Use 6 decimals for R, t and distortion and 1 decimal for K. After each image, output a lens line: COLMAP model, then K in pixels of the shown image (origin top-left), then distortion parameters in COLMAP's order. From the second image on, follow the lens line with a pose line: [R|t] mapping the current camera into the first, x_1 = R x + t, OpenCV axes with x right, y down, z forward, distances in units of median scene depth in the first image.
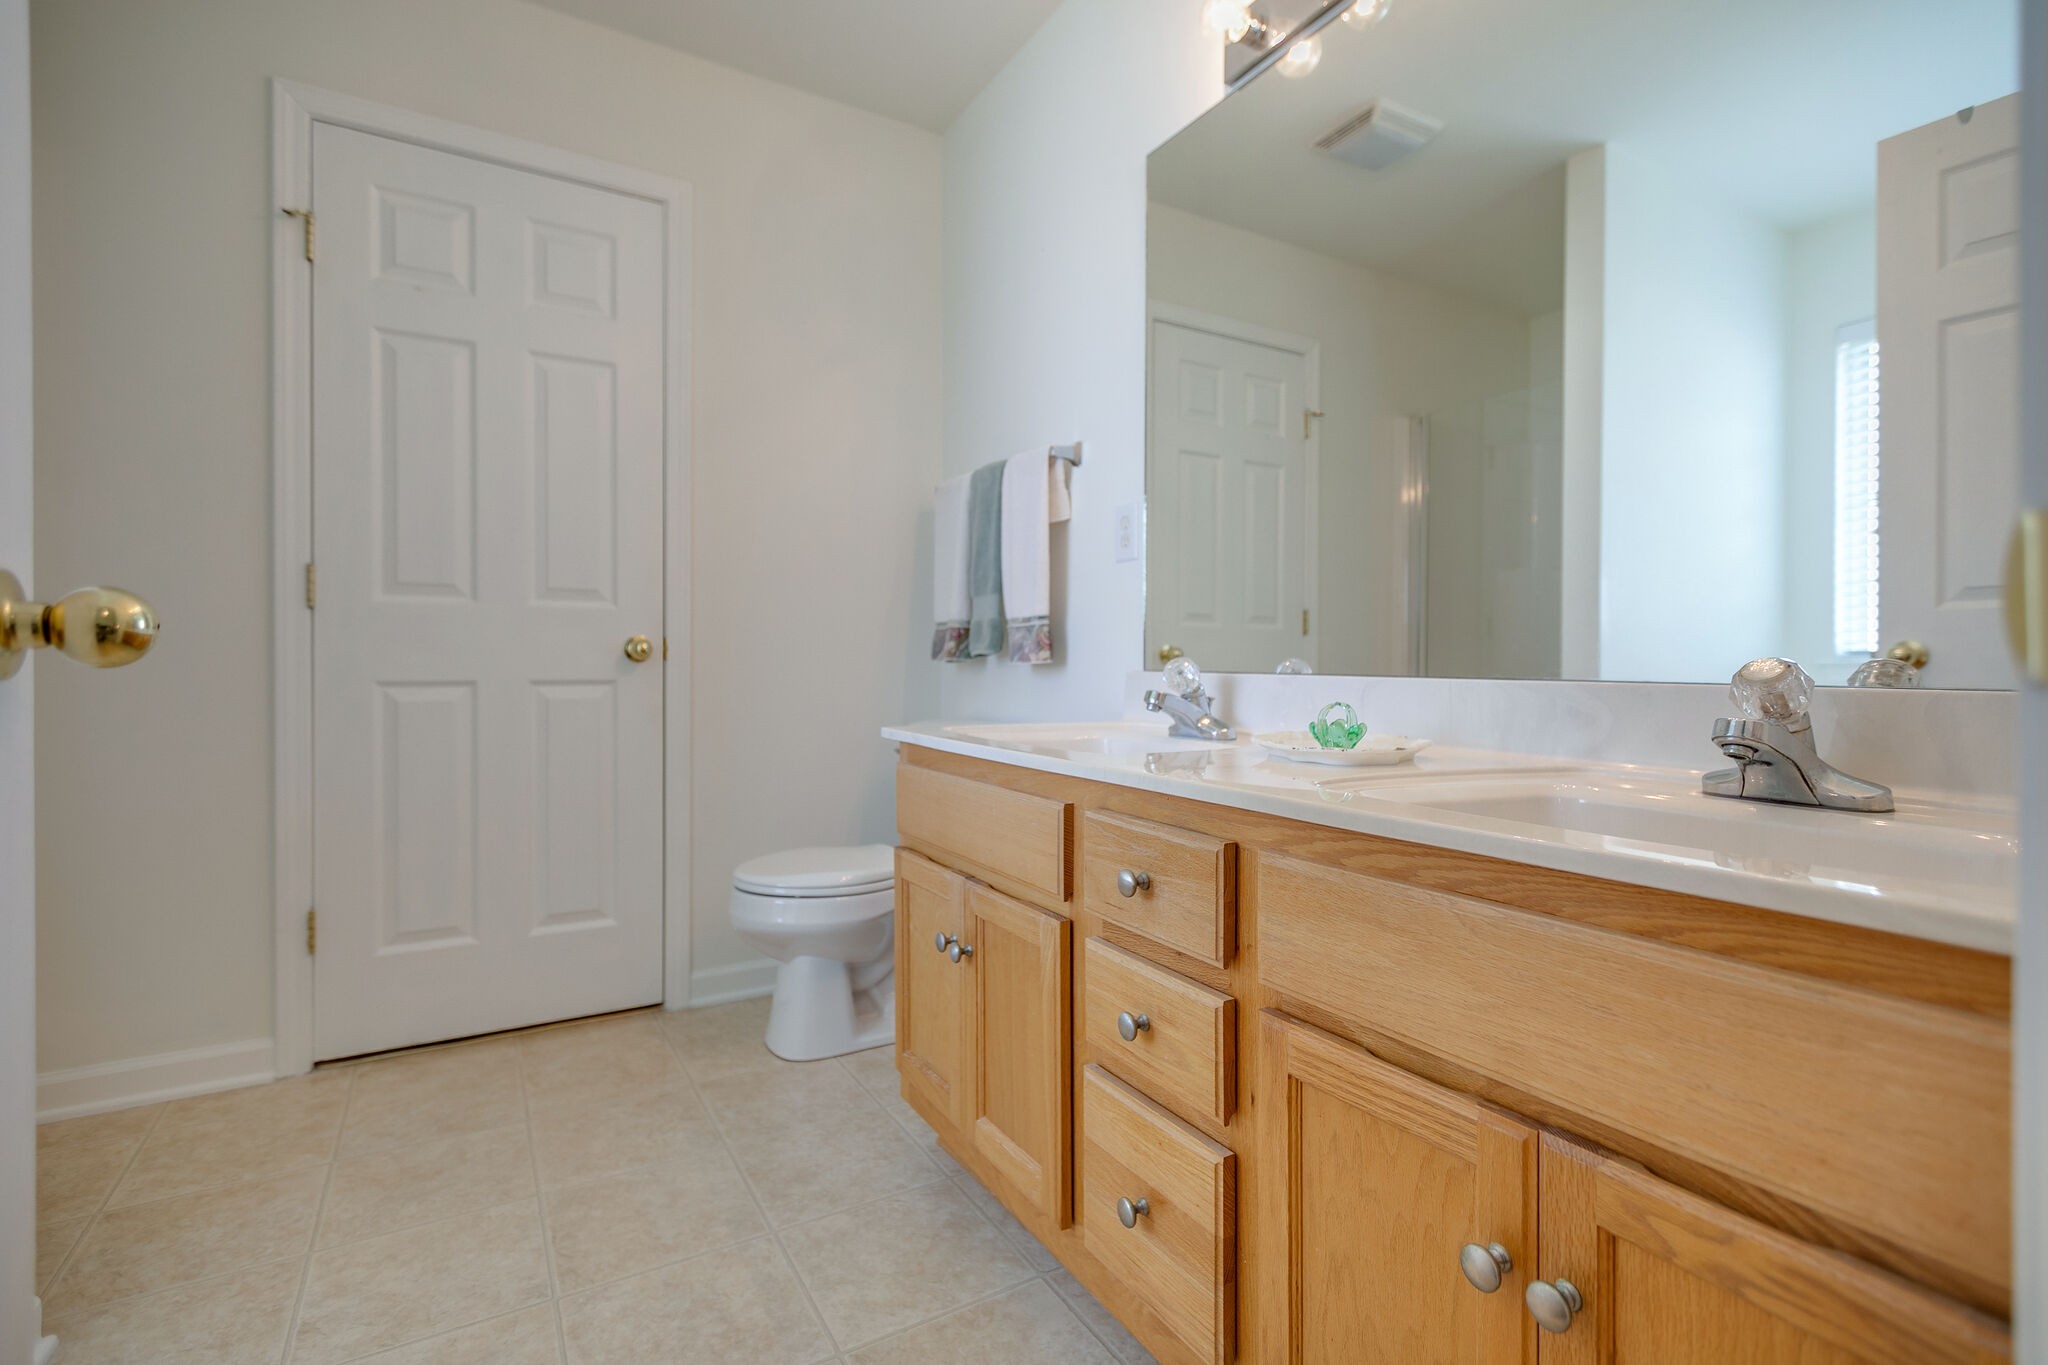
lens RADIAL K [[934.2, 0, 1024.0], [0, 934.2, 682.5], [0, 0, 1]] dist [0.001577, 0.000091]
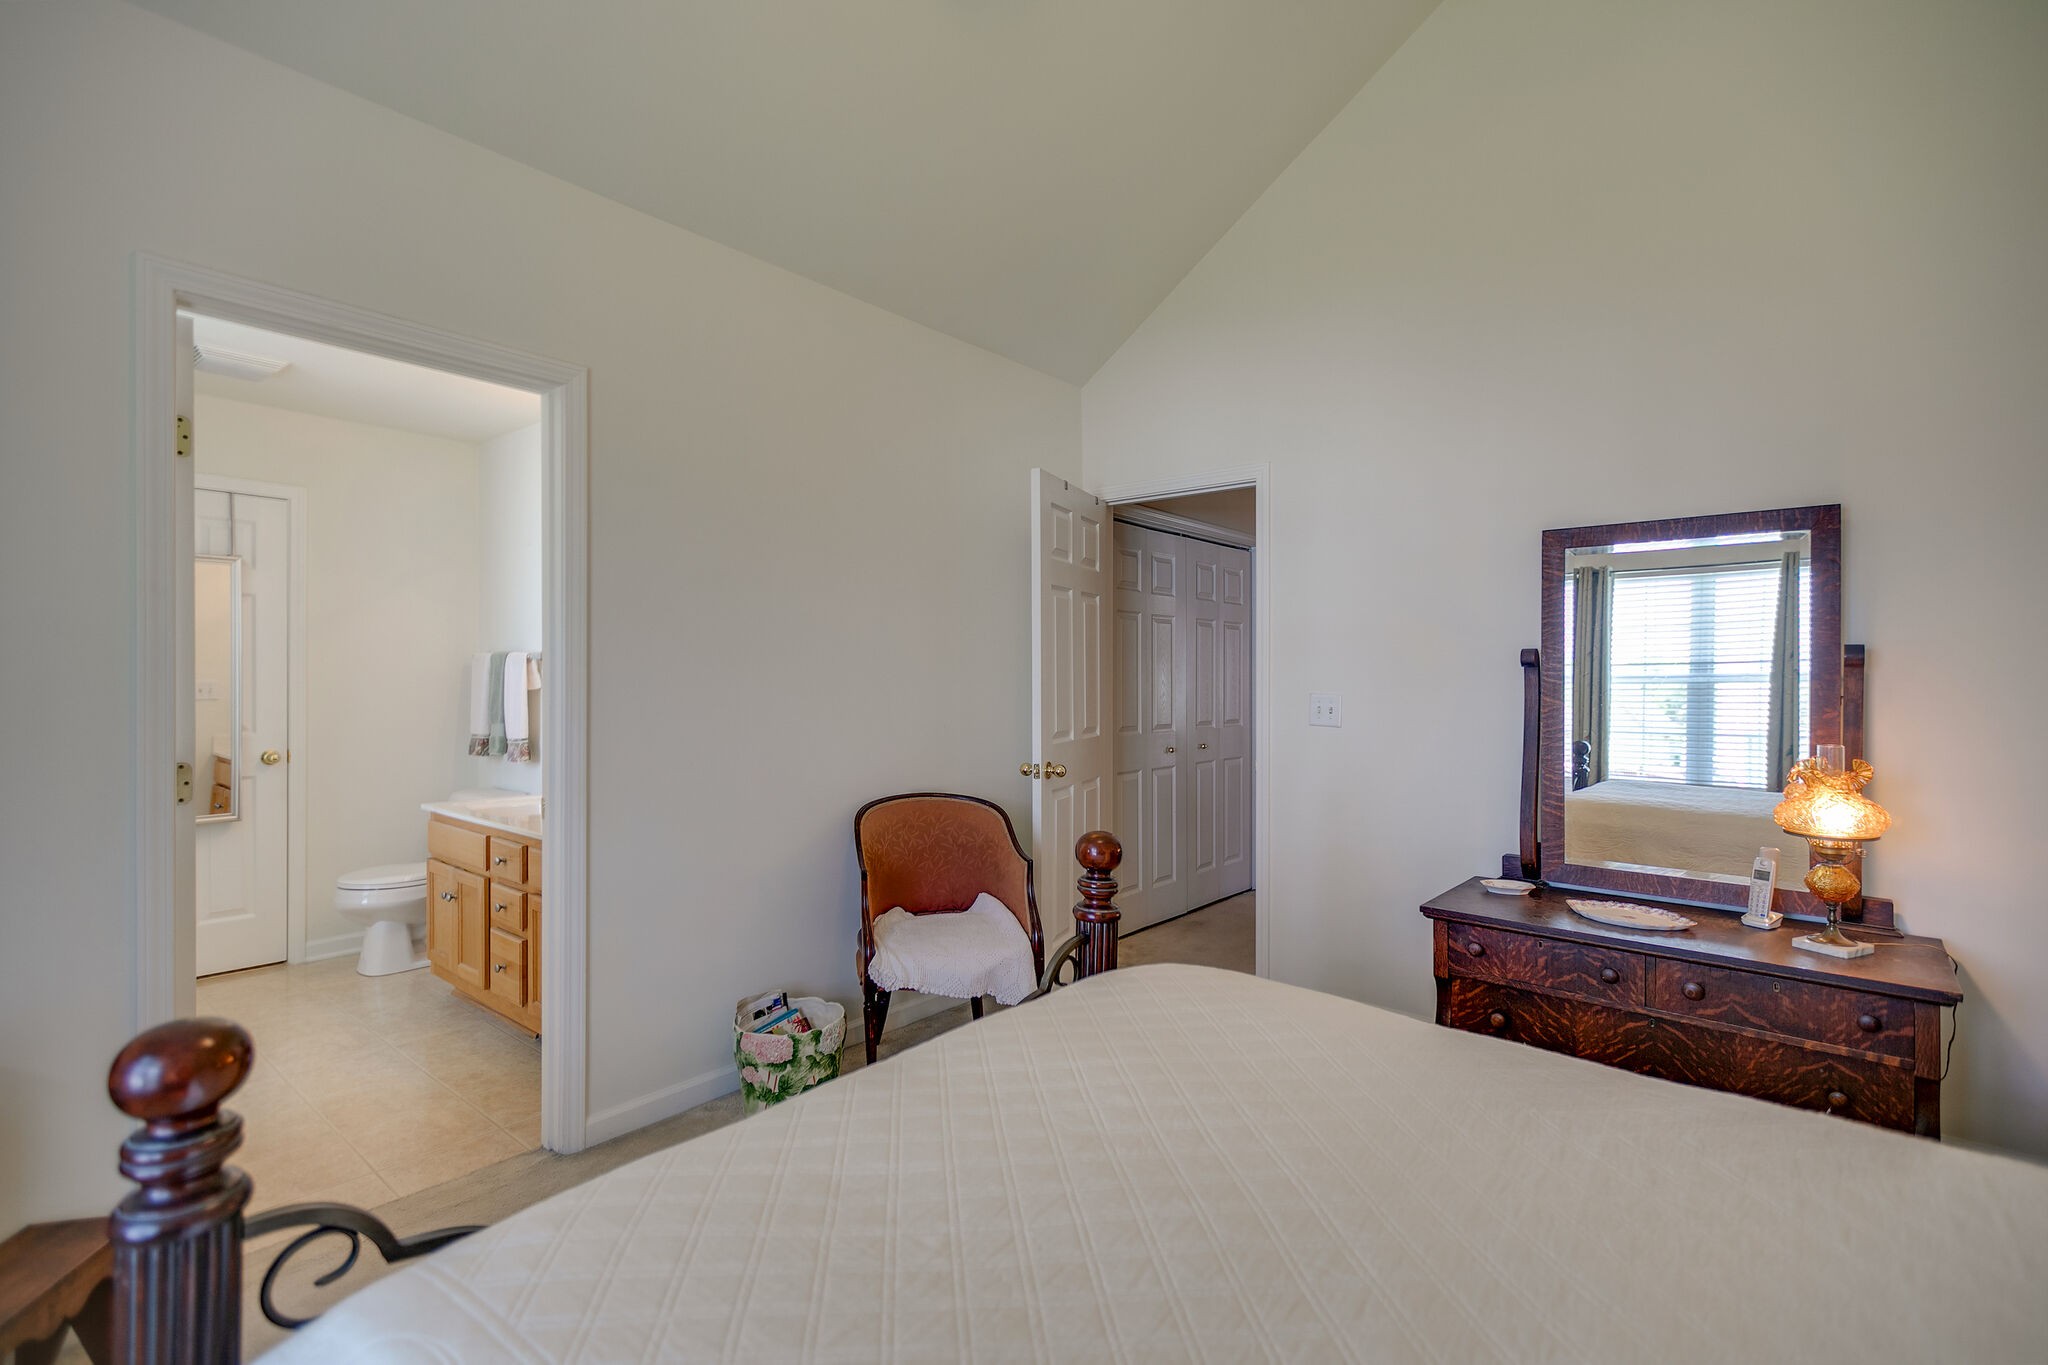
lens RADIAL K [[988.9, 0, 1024.0], [0, 988.9, 682.5], [0, 0, 1]] dist [0.023745, 0.000103]
pose [[0.947926, -0.002007, 0.318485, 0.351381], [0.003881, 0.999979, -0.005249, -0.174347], [-0.318468, 0.006212, 0.947913, -1.325072]]
